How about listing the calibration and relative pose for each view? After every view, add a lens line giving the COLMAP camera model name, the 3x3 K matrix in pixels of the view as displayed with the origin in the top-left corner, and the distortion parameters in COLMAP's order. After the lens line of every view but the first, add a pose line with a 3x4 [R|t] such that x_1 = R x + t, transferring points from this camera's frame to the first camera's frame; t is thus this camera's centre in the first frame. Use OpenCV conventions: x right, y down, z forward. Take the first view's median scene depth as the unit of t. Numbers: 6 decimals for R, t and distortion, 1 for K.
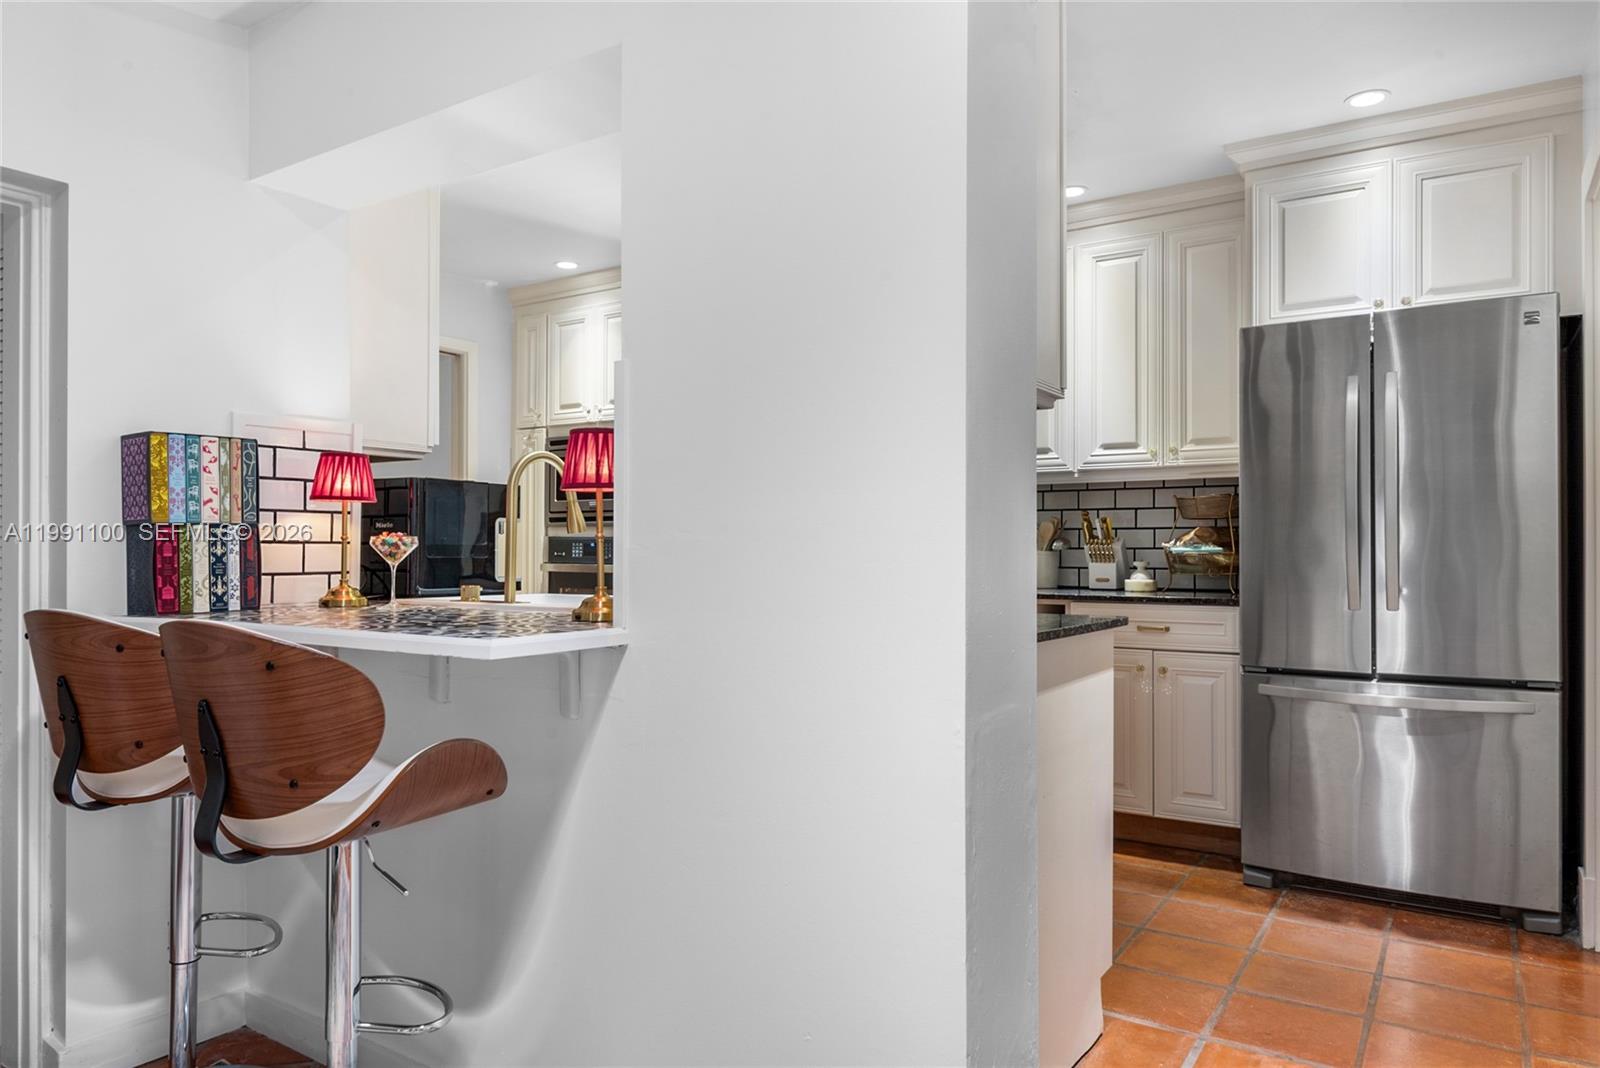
lens RADIAL K [[1056.6, 0, 800.0], [0, 1056.6, 534.0], [0, 0, 1]] dist [0.000335, 0.000067]
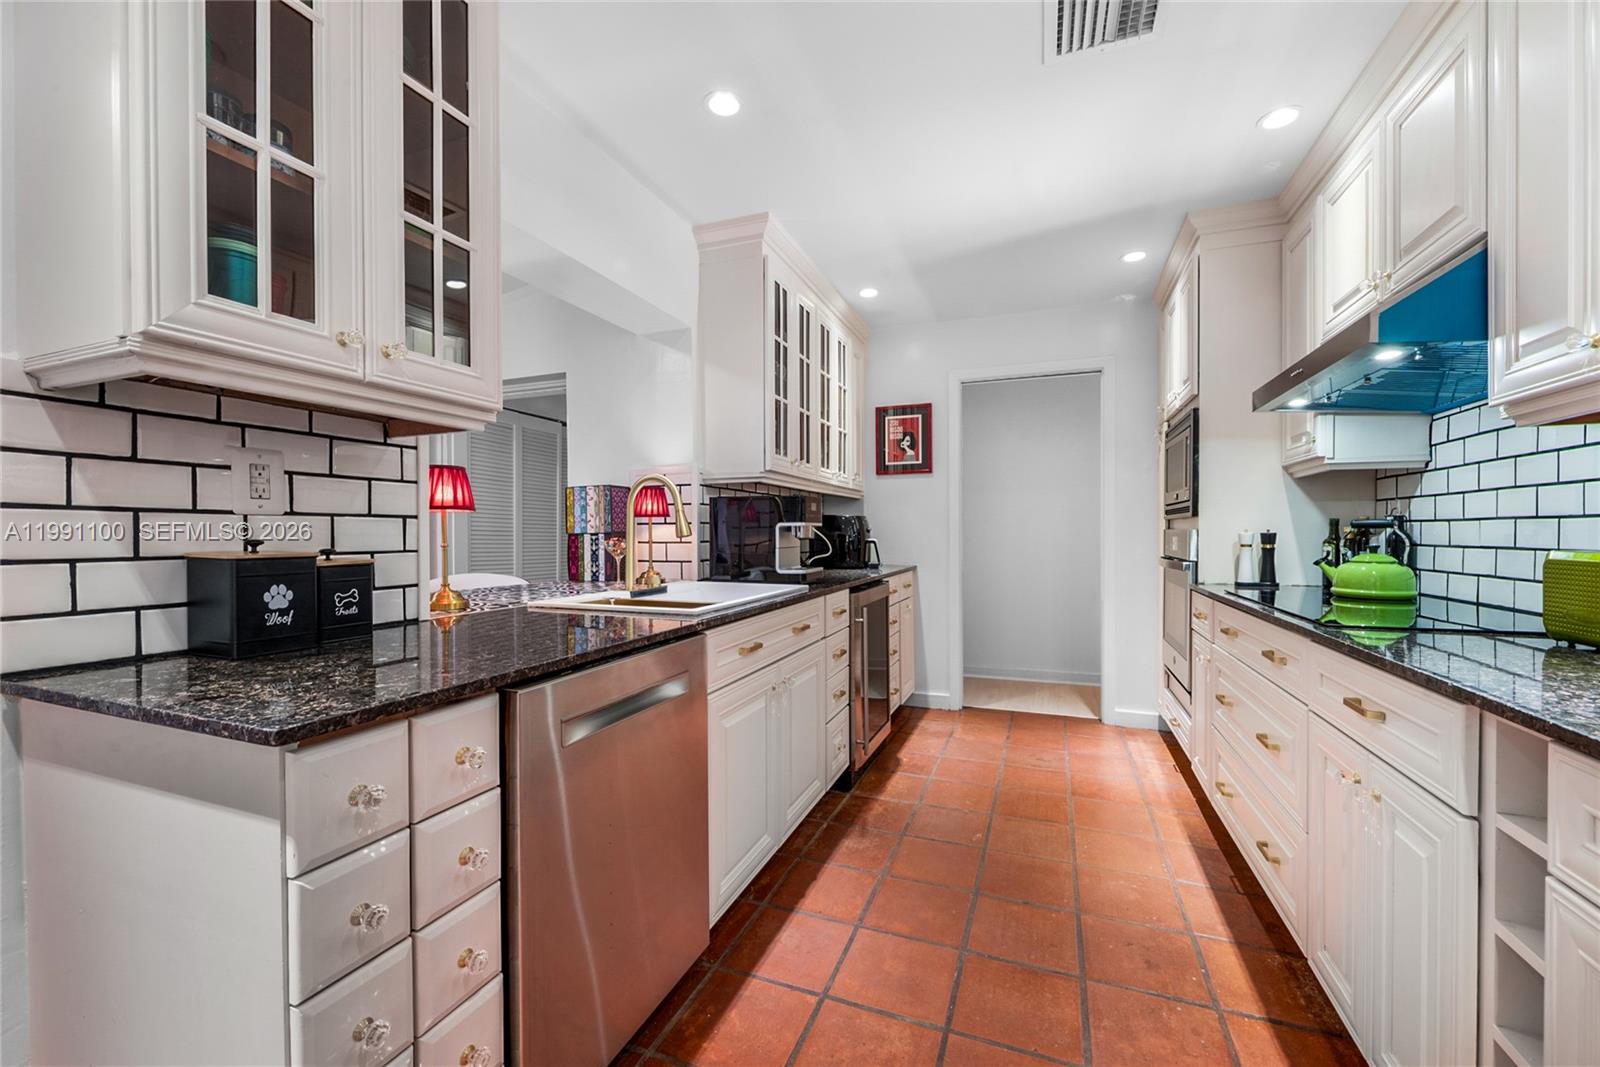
lens RADIAL K [[639.6, 0, 800.0], [0, 639.6, 533.5], [0, 0, 1]] dist [-0.000179, -0.000058]
pose [[0.216257, 0.000826, -0.976336, 0.610332], [0.010569, 0.999939, 0.003187, -0.009065], [0.976279, -0.011008, 0.216235, 1.109191]]
